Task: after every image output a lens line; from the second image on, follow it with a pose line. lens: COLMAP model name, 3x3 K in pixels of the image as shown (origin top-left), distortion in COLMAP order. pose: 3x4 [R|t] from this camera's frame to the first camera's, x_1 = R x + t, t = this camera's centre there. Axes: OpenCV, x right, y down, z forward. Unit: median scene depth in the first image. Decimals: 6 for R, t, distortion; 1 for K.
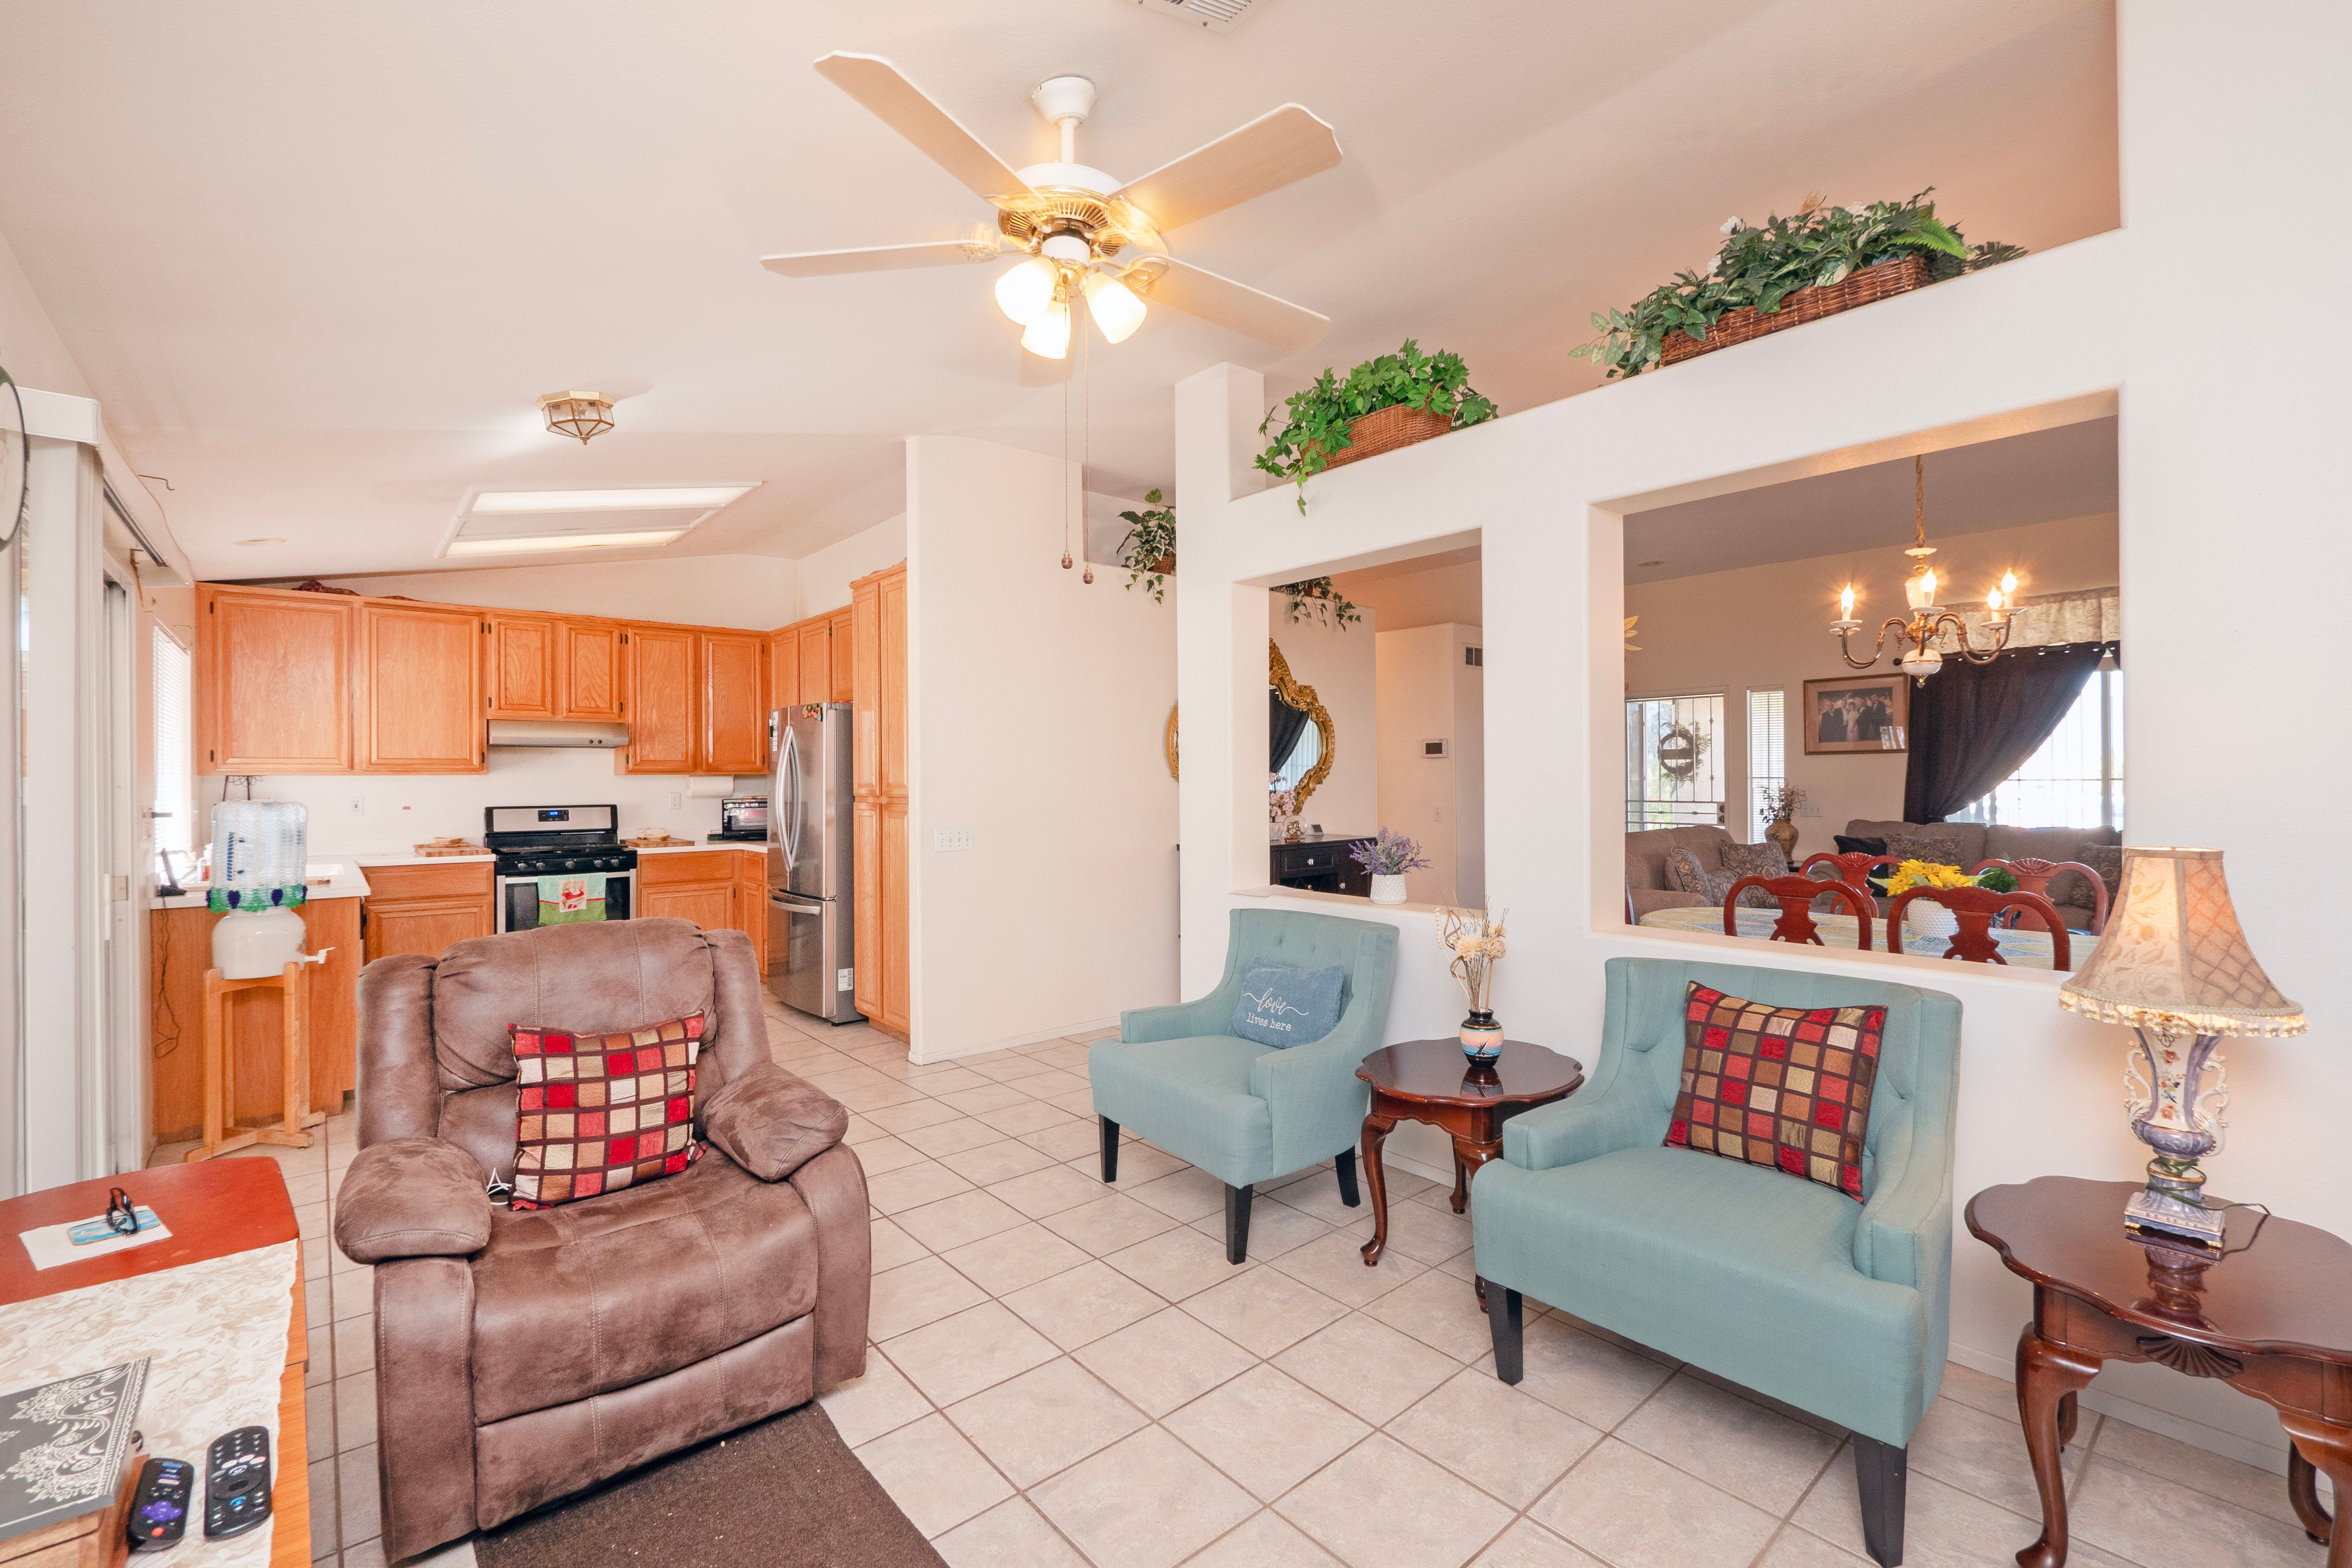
lens RADIAL K [[1022.0, 0, 1171.6], [0, 1022.0, 768.9], [0, 0, 1]] dist [-0.008009, 0.000948]
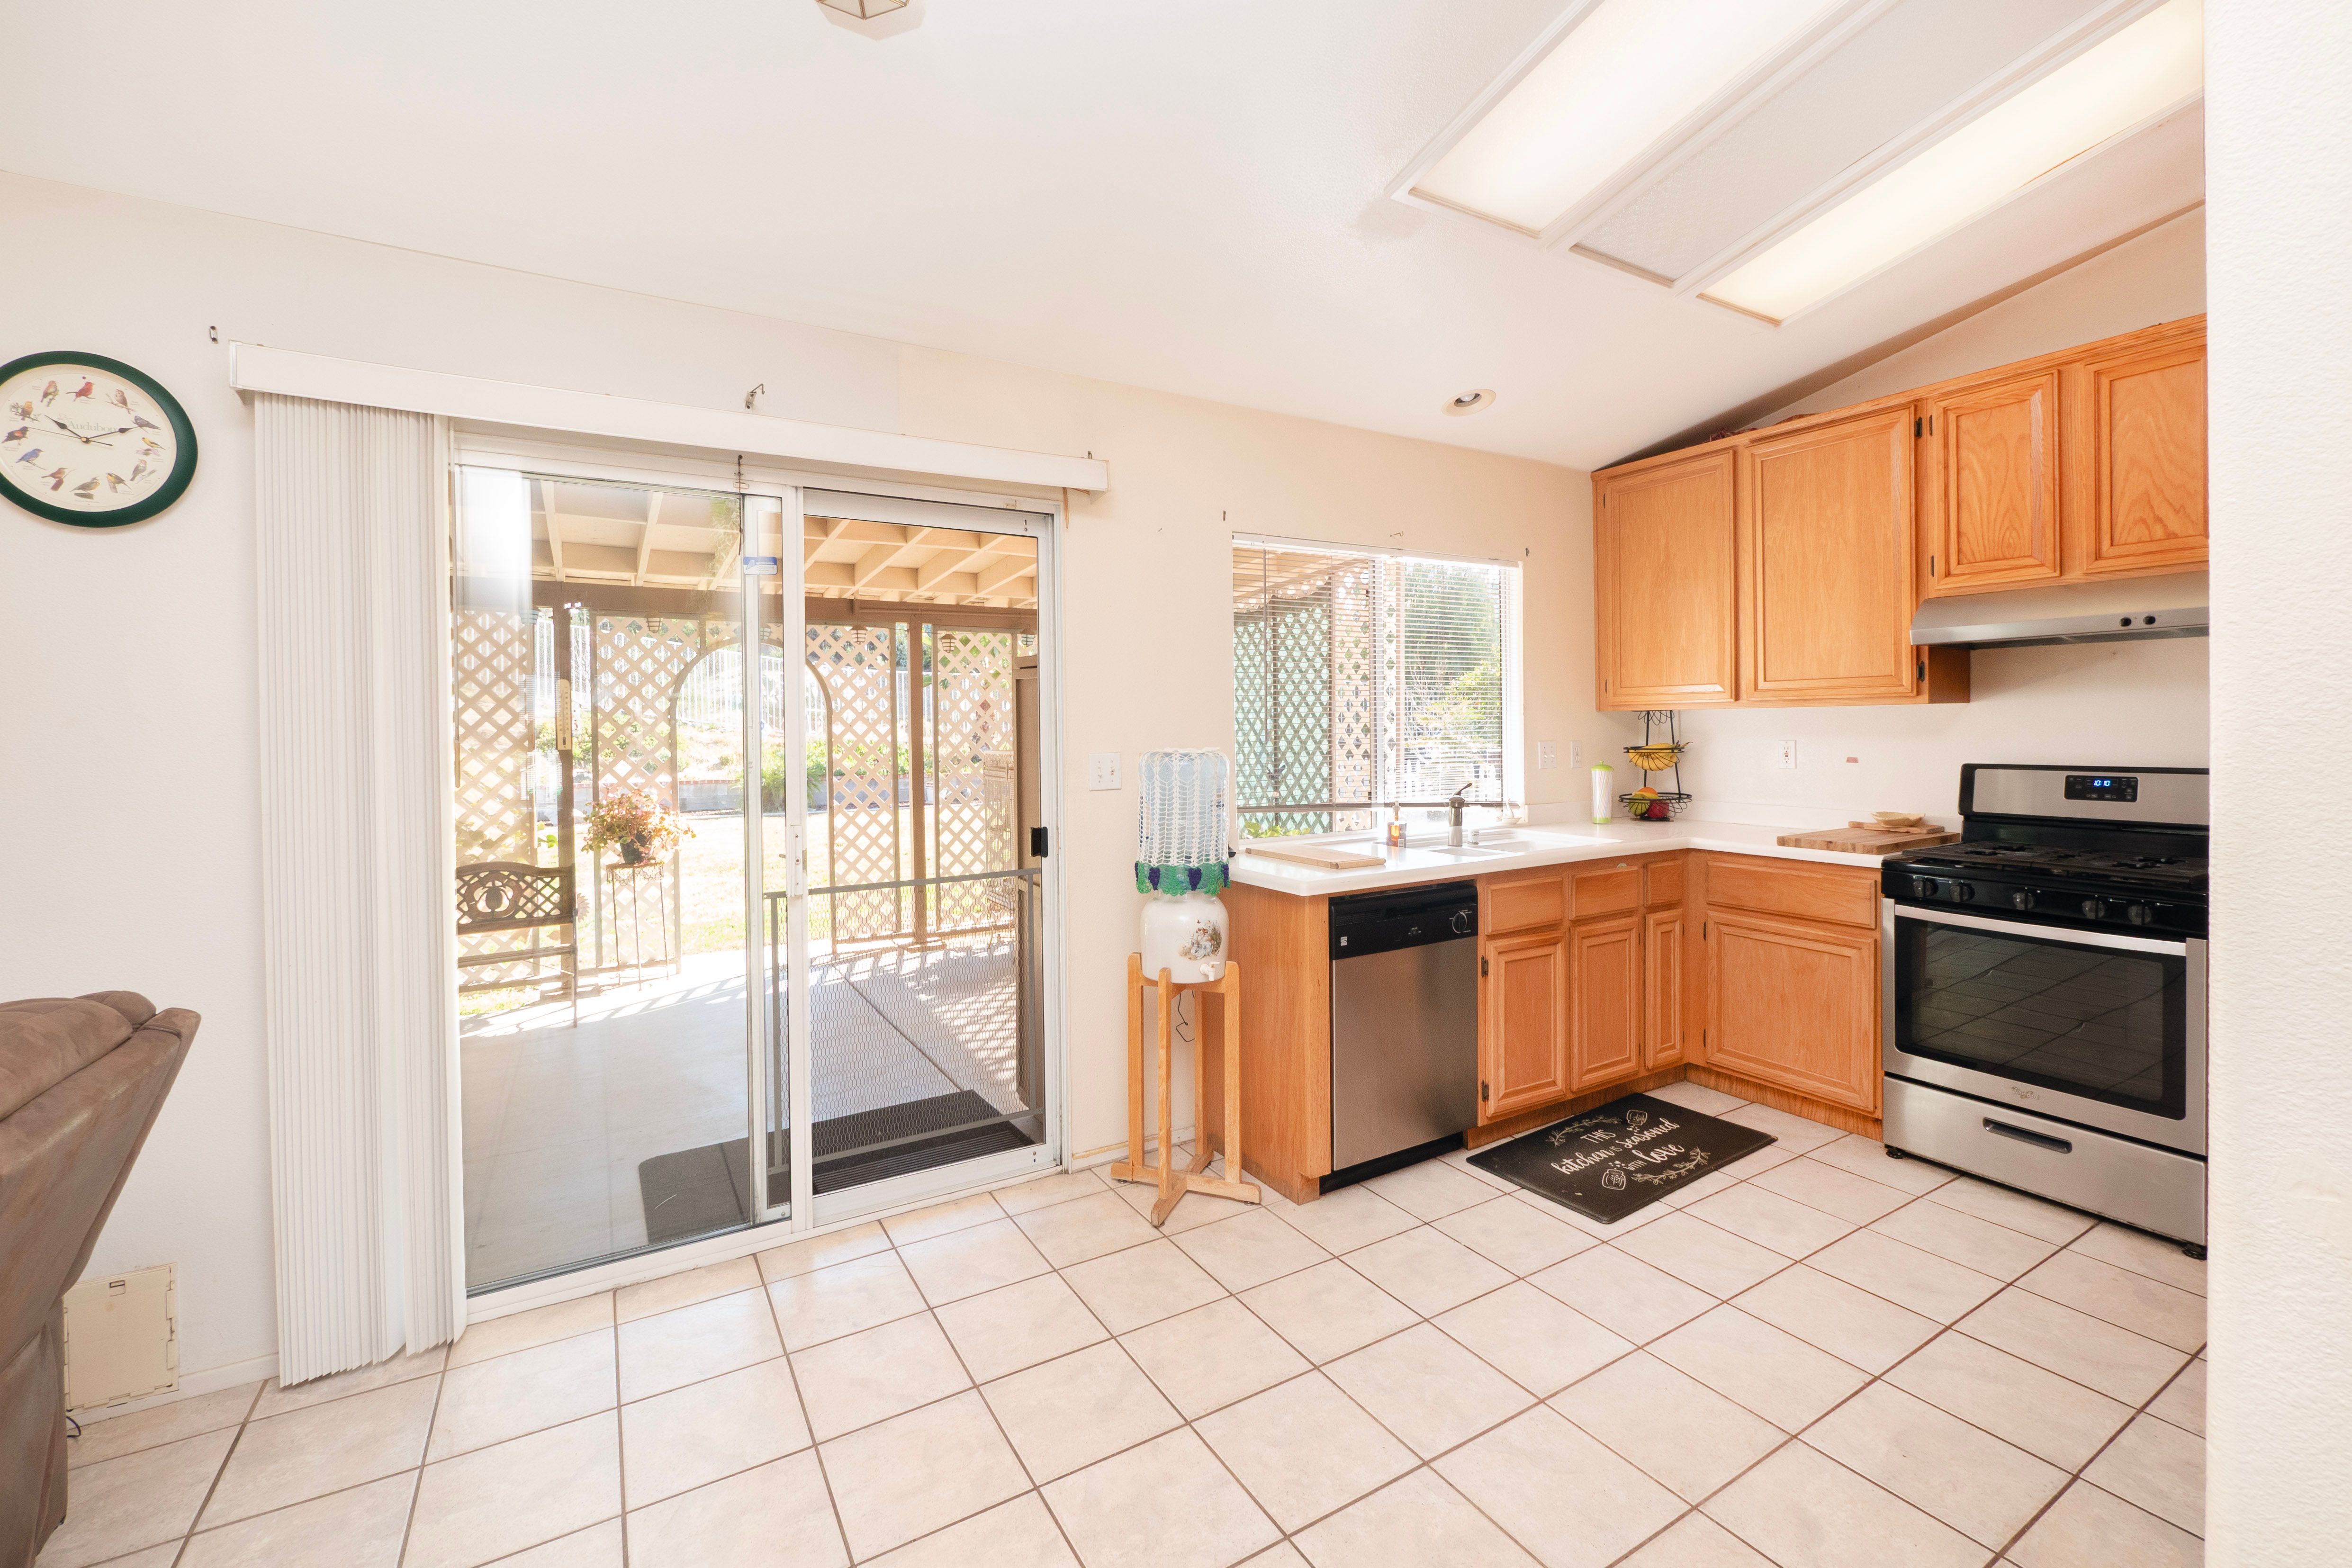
lens RADIAL K [[1022.0, 0, 1213.0], [0, 1022.0, 731.2], [0, 0, 1]] dist [-0.008009, 0.000948]
pose [[-0.168328, 0.012338, -0.985654, -0.090336], [0.021574, 0.999728, 0.008830, 0.007657], [0.985495, -0.019778, -0.168549, 0.745565]]
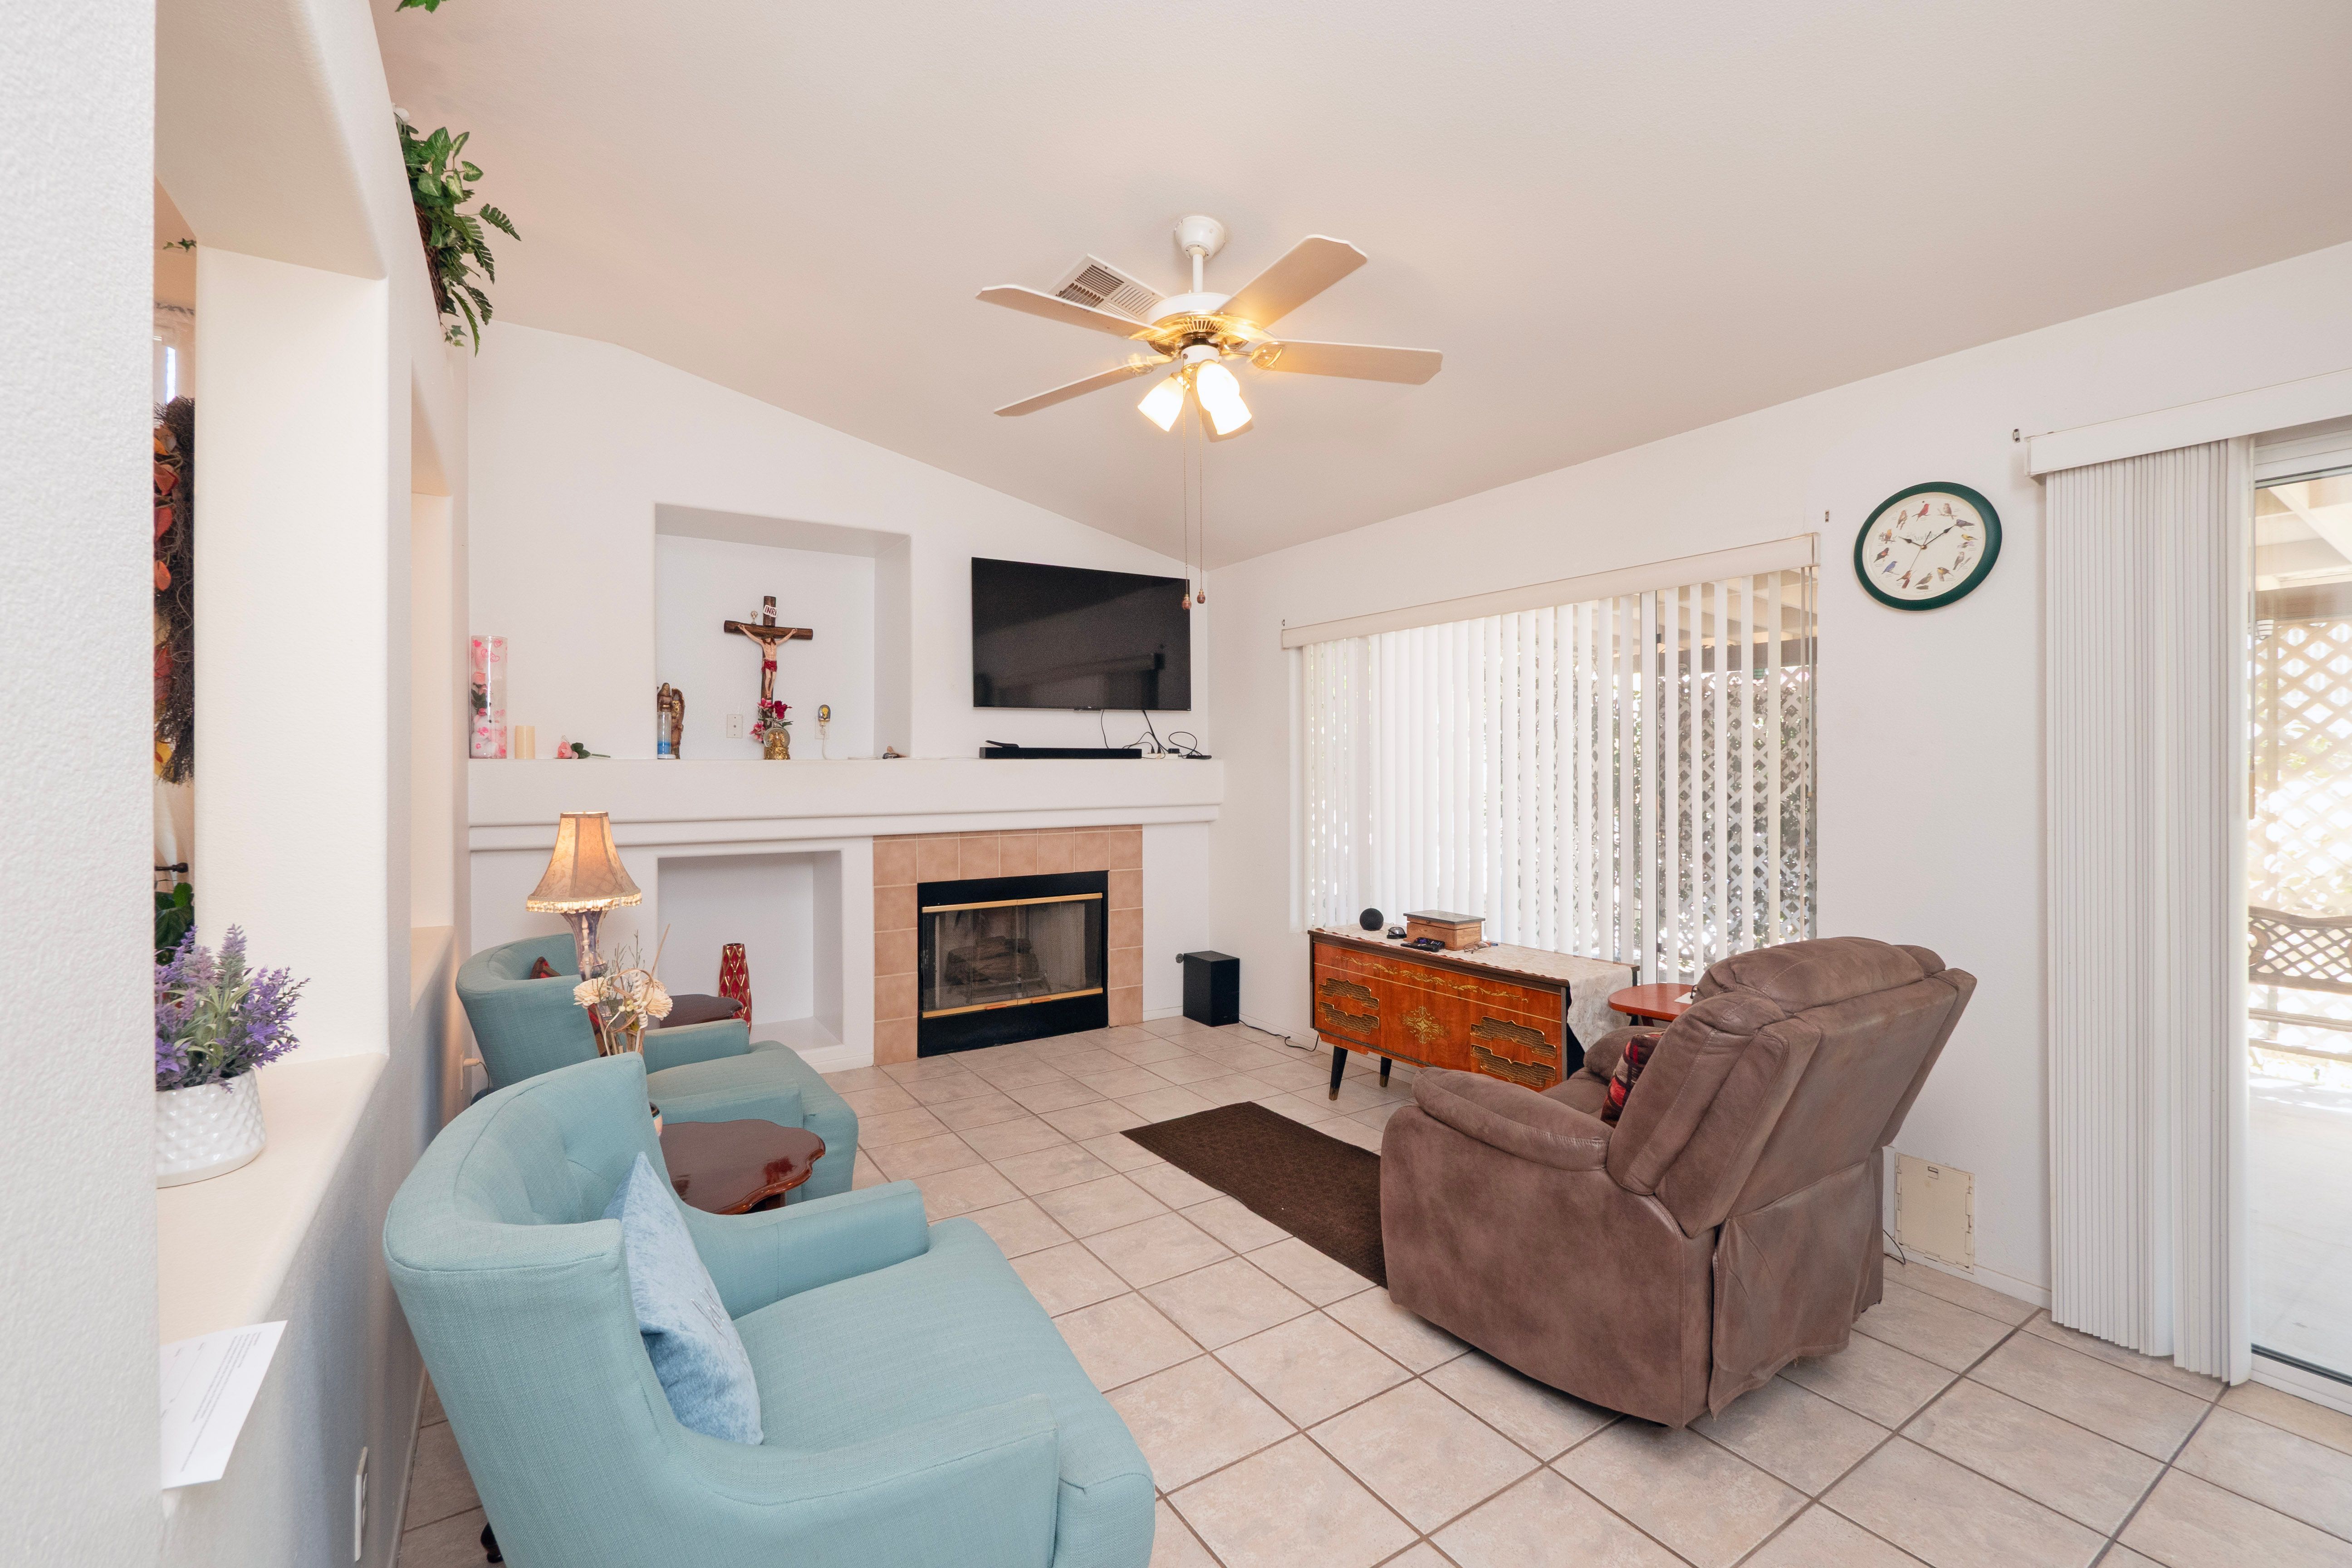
lens RADIAL K [[973.2, 0, 1178.0], [0, 973.2, 781.2], [0, 0, 1]] dist [0.021038, 0.000399]
pose [[-0.990998, 0.007378, 0.133672, -0.084124], [0.007795, 0.999966, 0.002594, 0.008433], [-0.133648, 0.003612, -0.991022, 0.802995]]
